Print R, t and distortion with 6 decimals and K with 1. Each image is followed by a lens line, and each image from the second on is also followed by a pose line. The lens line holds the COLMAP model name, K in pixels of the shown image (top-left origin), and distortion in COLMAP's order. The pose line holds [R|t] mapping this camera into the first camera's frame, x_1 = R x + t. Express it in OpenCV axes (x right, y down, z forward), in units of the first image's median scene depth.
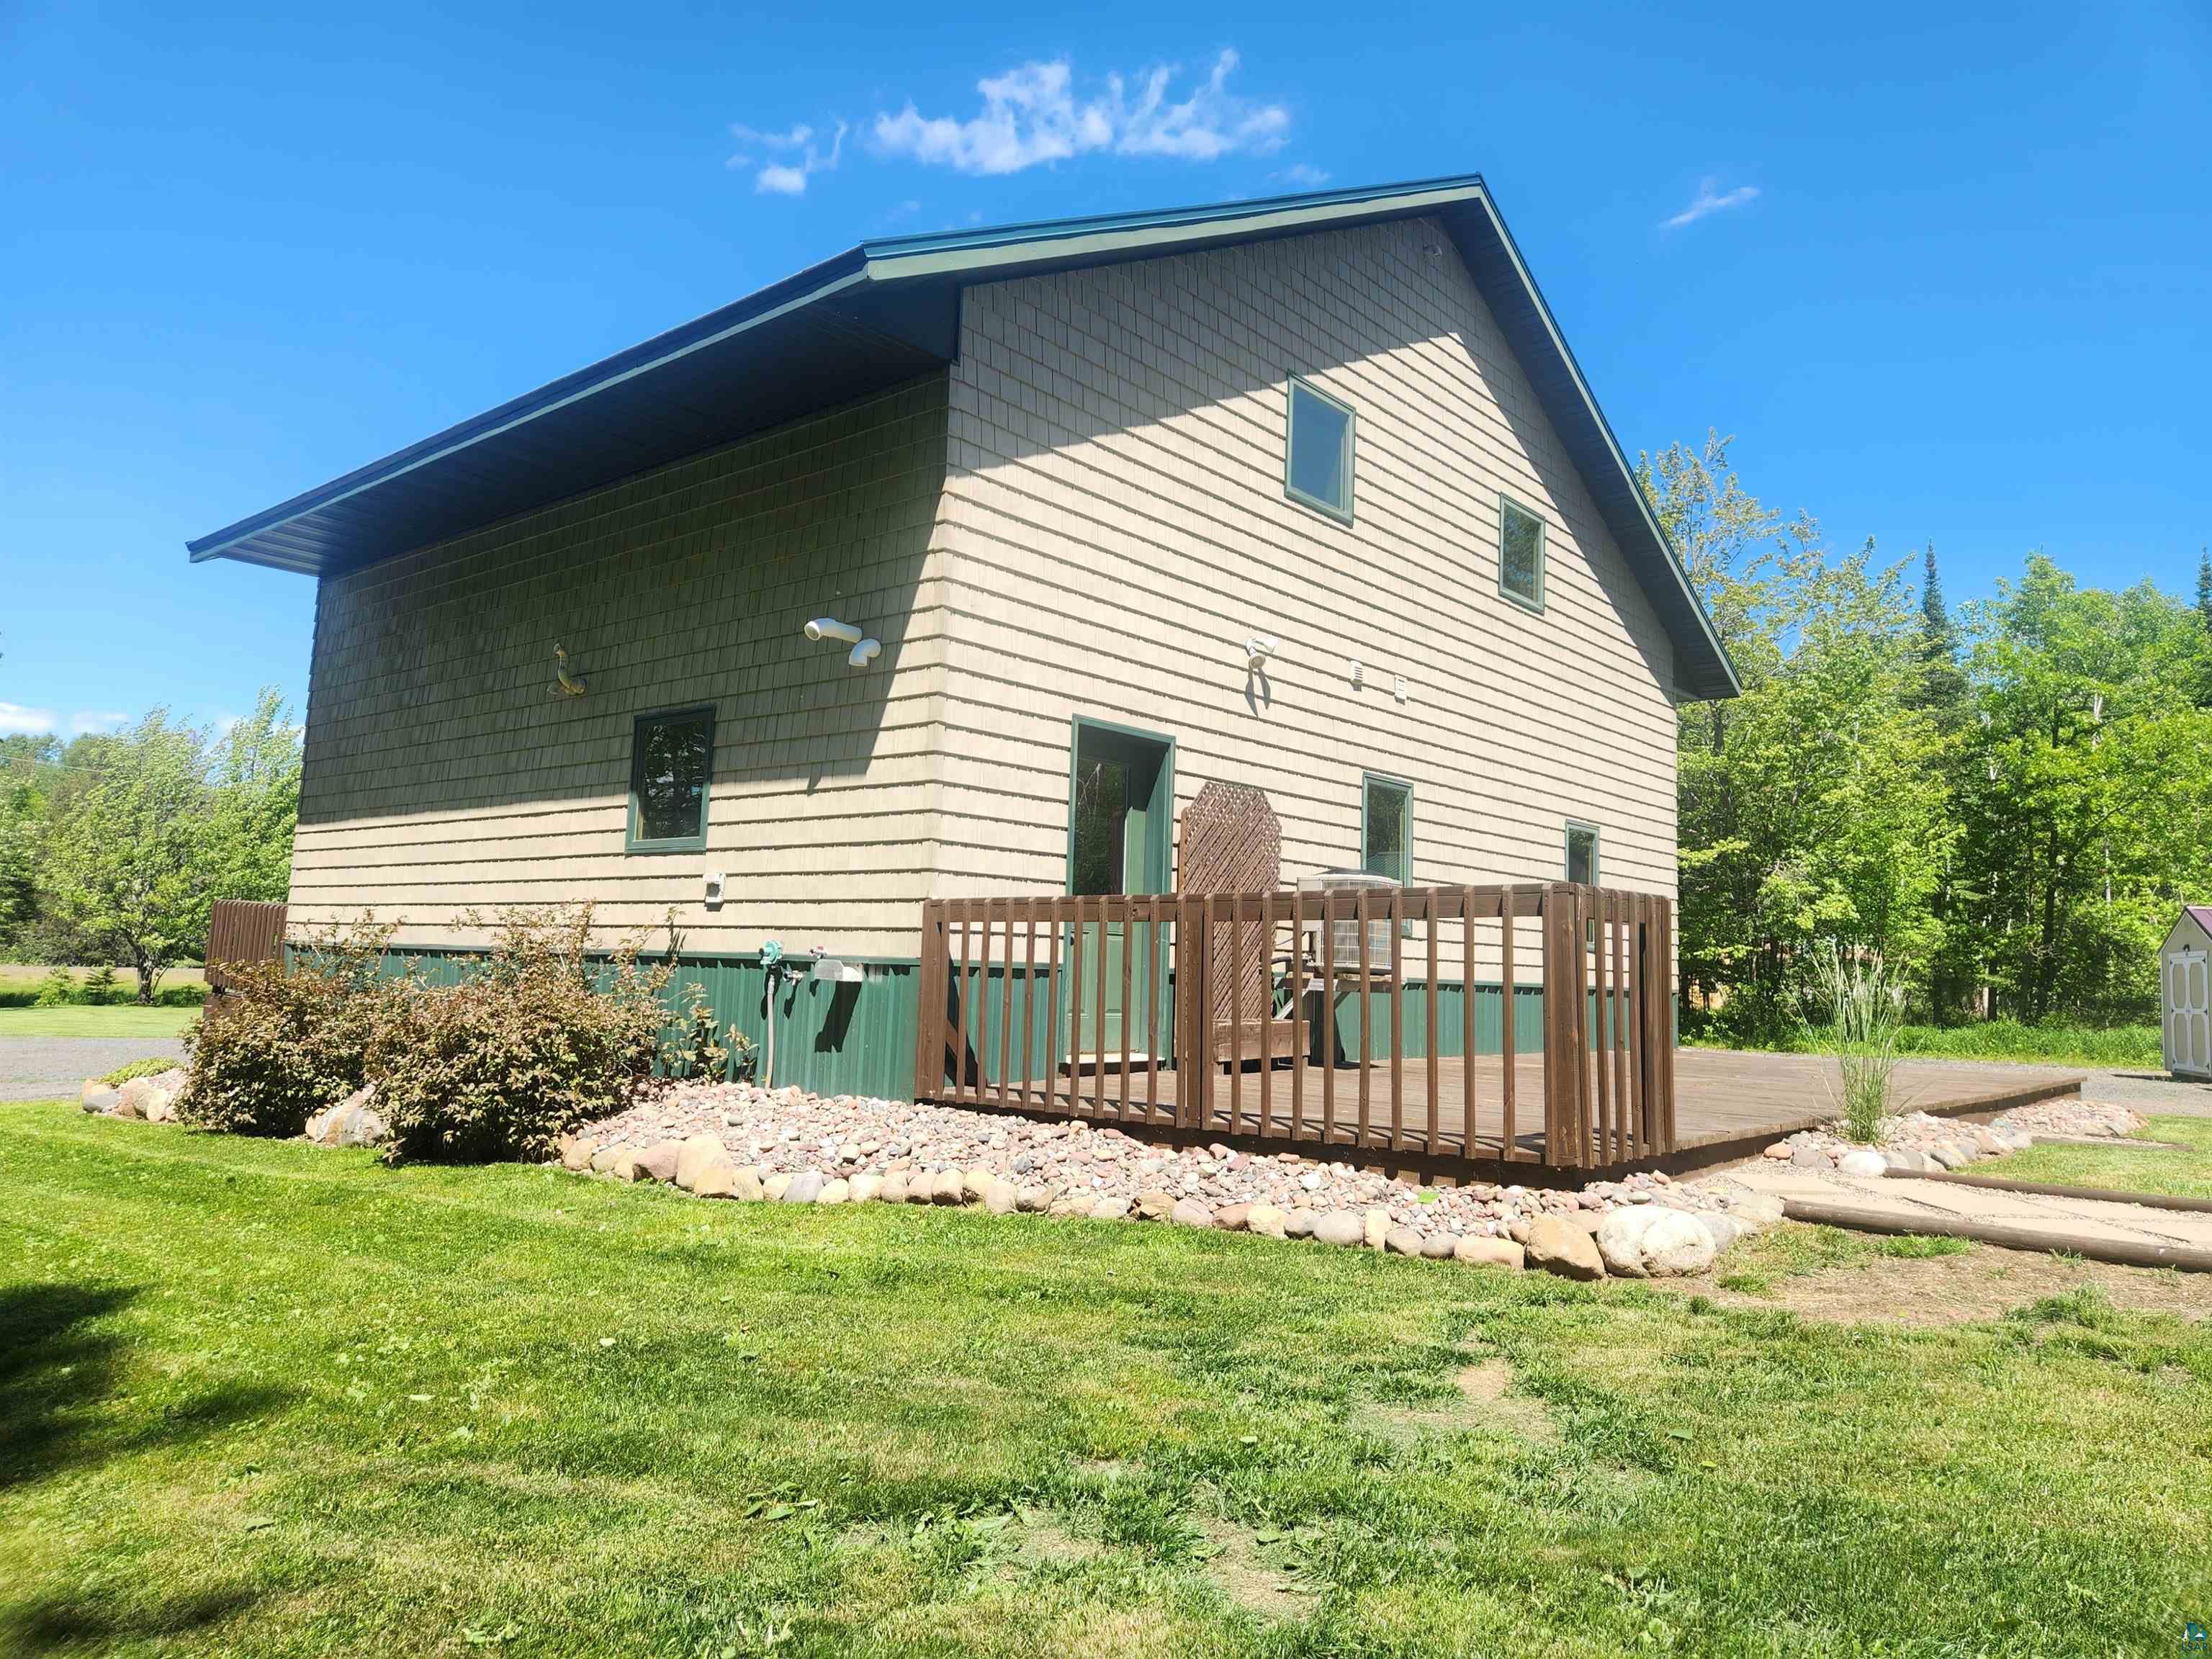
lens RADIAL K [[1459.2, 0, 1090.3], [0, 1459.2, 837.4], [0, 0, 1]] dist [0.060745, -0.002109]
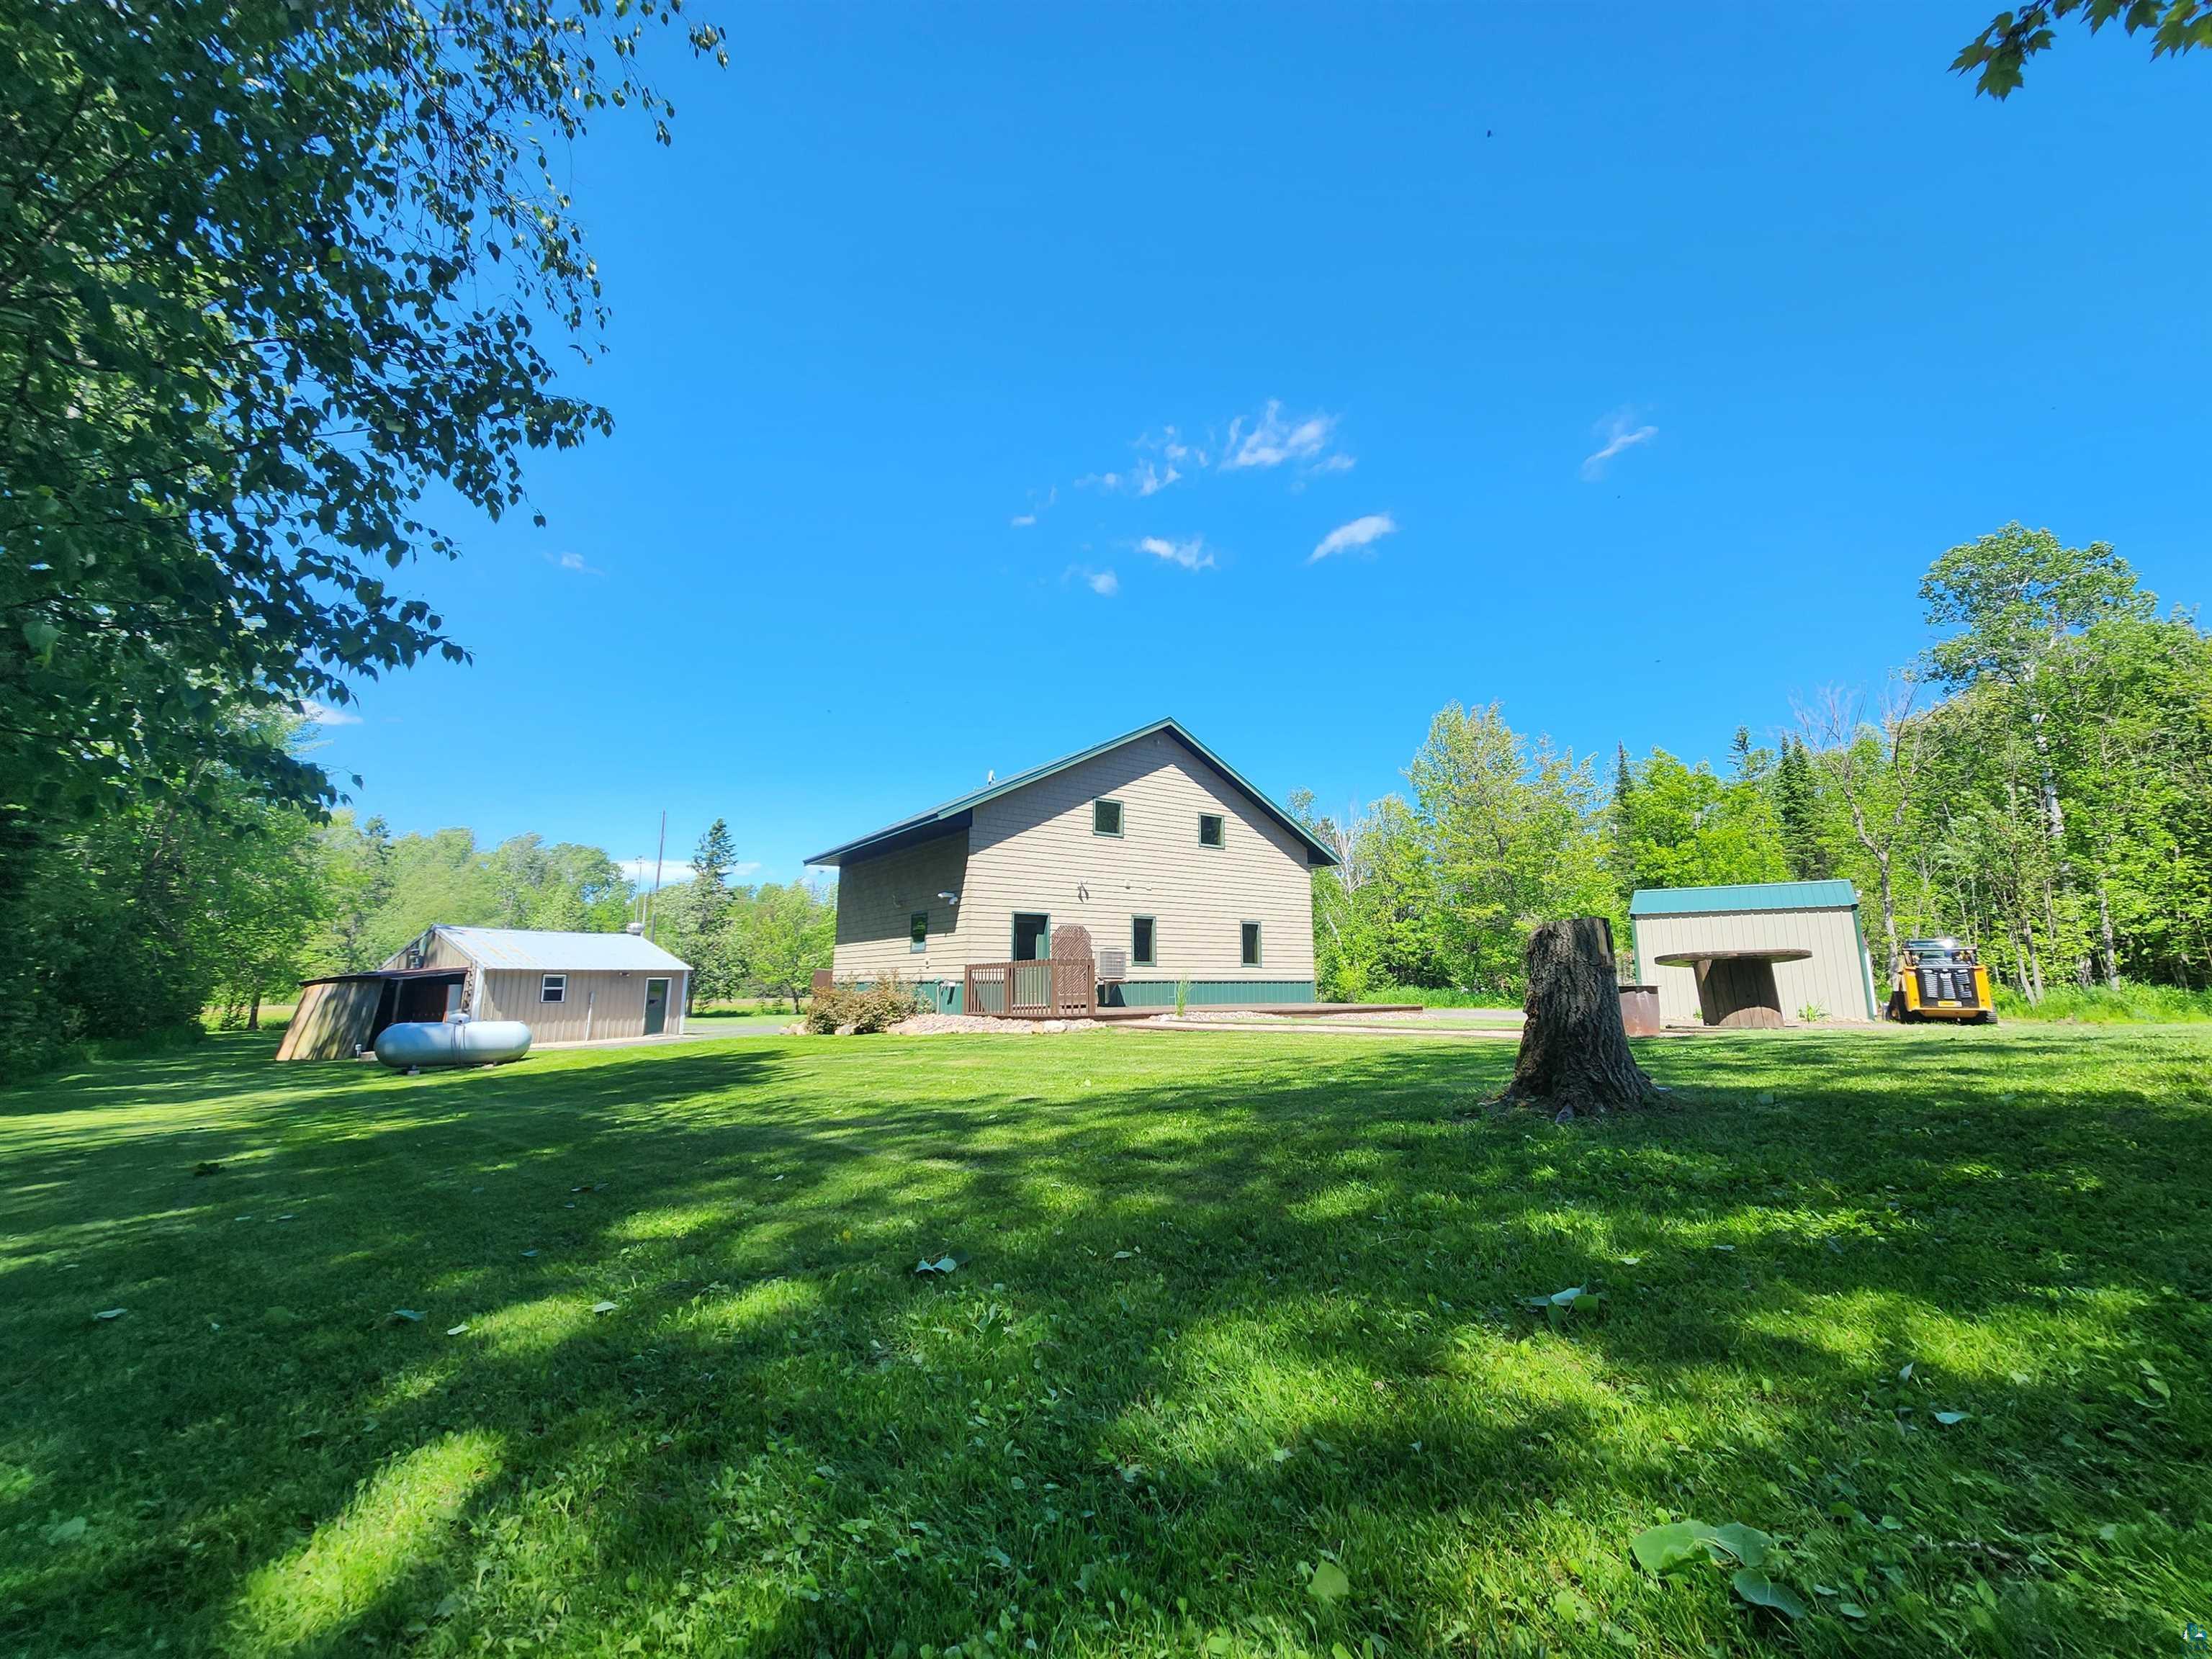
lens RADIAL K [[887.6, 0, 1106.0], [0, 887.6, 829.5], [0, 0, 1]] dist [-0.008110, 0.000040]
pose [[0.972854, -0.078049, -0.217861, 0.672056], [0.059151, 0.994004, -0.091964, -0.064682], [0.223732, 0.076581, 0.971637, -1.068909]]
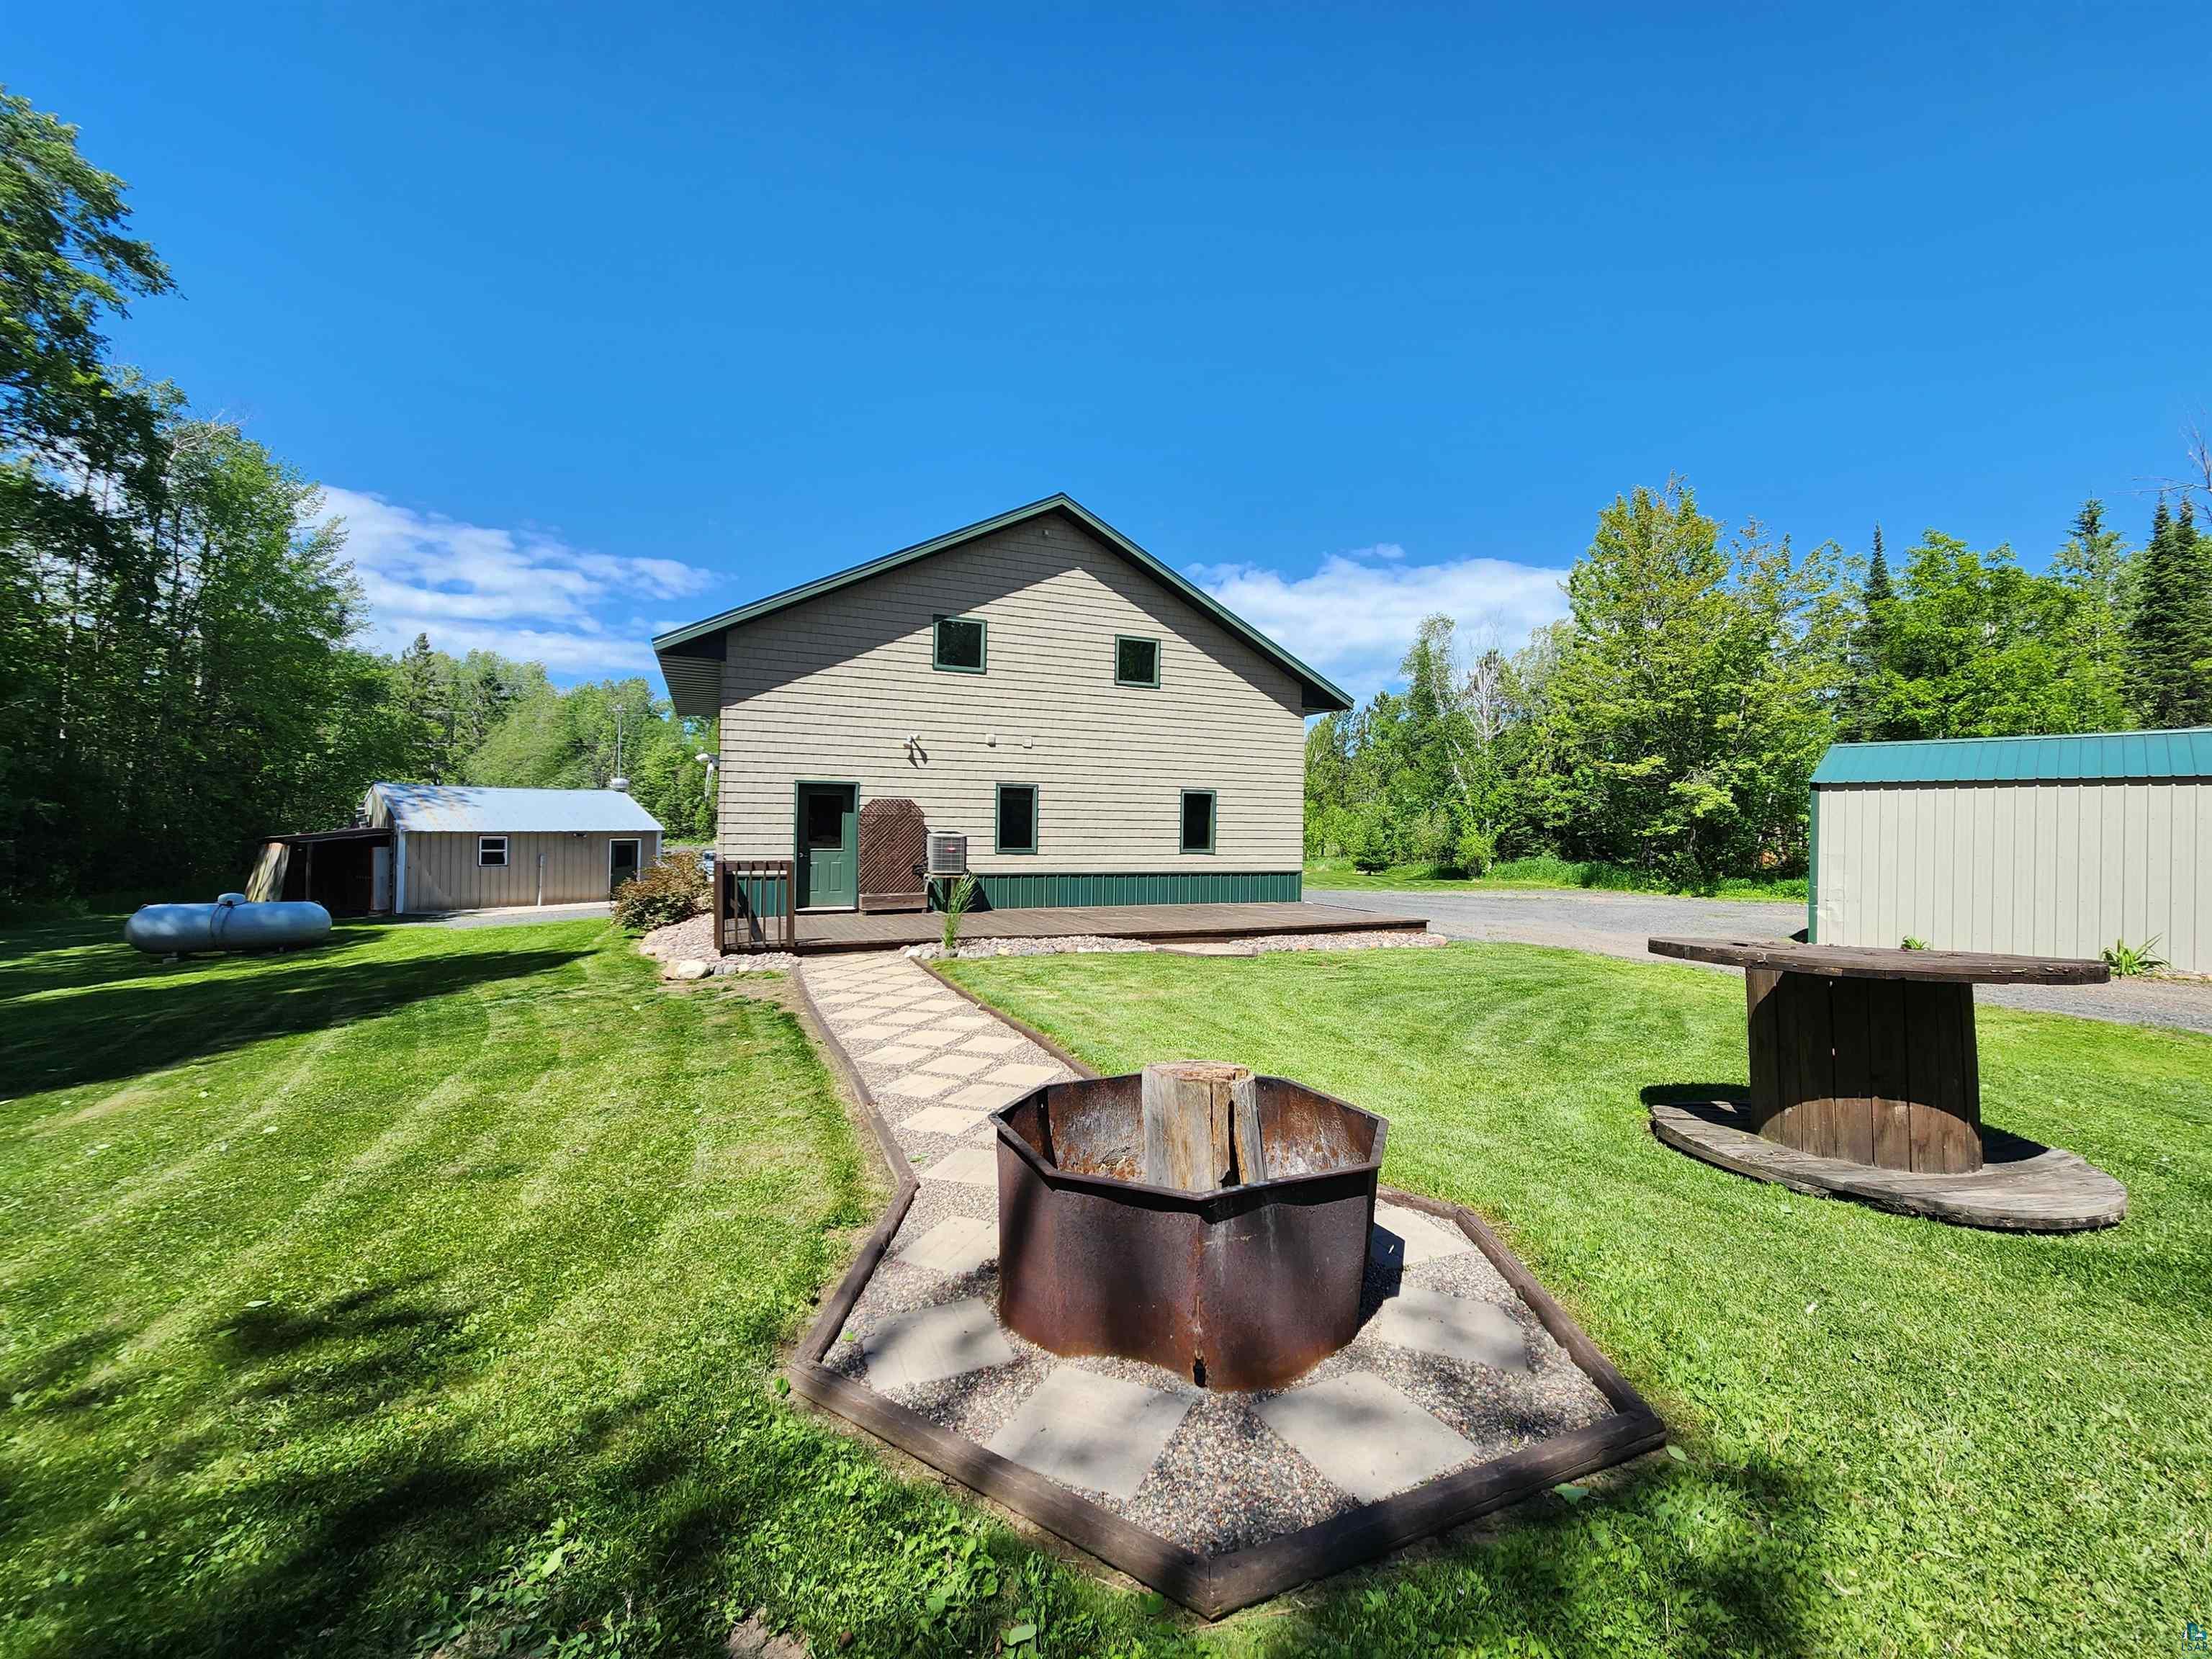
lens RADIAL K [[894.8, 0, 1106.0], [0, 894.8, 829.5], [0, 0, 1]] dist [0.001441, -0.000041]
pose [[0.910452, -0.022532, -0.413001, 1.078712], [0.056298, 0.995973, 0.069772, -0.070778], [0.409766, -0.086775, 0.908054, -0.233993]]
